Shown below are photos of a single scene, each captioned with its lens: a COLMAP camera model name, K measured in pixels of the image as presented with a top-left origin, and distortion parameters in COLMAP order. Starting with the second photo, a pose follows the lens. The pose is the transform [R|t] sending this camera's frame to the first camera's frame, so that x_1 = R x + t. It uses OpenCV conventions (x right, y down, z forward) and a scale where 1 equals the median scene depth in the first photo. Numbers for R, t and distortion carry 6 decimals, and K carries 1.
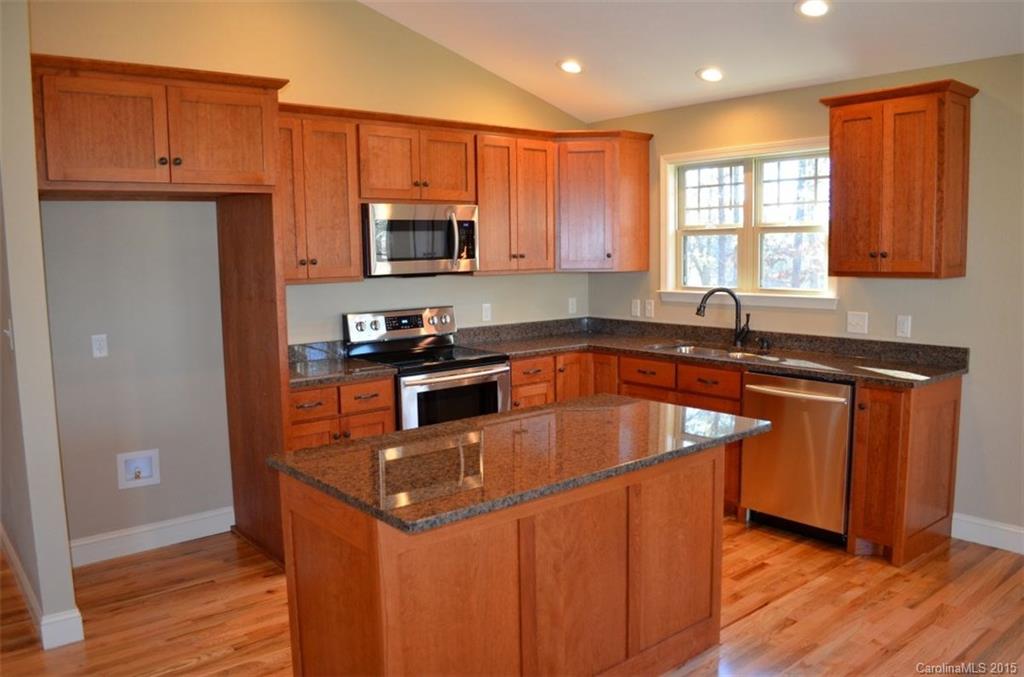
lens RADIAL K [[791.2, 0, 512.0], [0, 791.2, 338.5], [0, 0, 1]] dist [-0.081020, 0.001776]
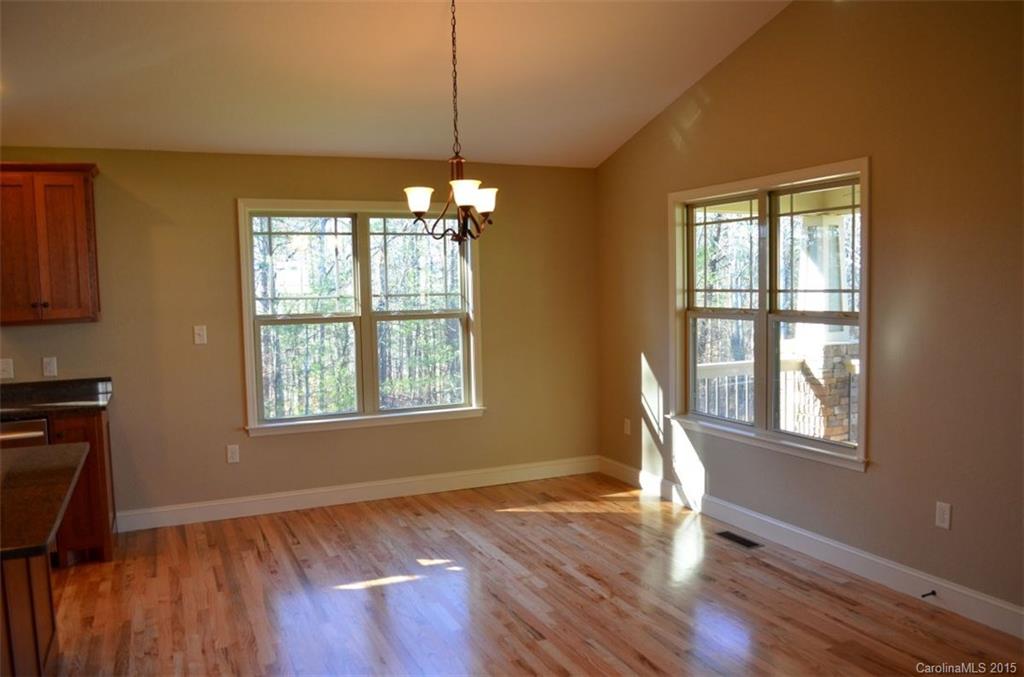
lens RADIAL K [[791.2, 0, 512.0], [0, 791.2, 338.5], [0, 0, 1]] dist [-0.081020, 0.001776]
pose [[0.263290, -0.059680, 0.962869, -0.459674], [0.129983, 0.991178, 0.025892, 0.002583], [-0.955920, 0.118339, 0.268724, 0.034583]]
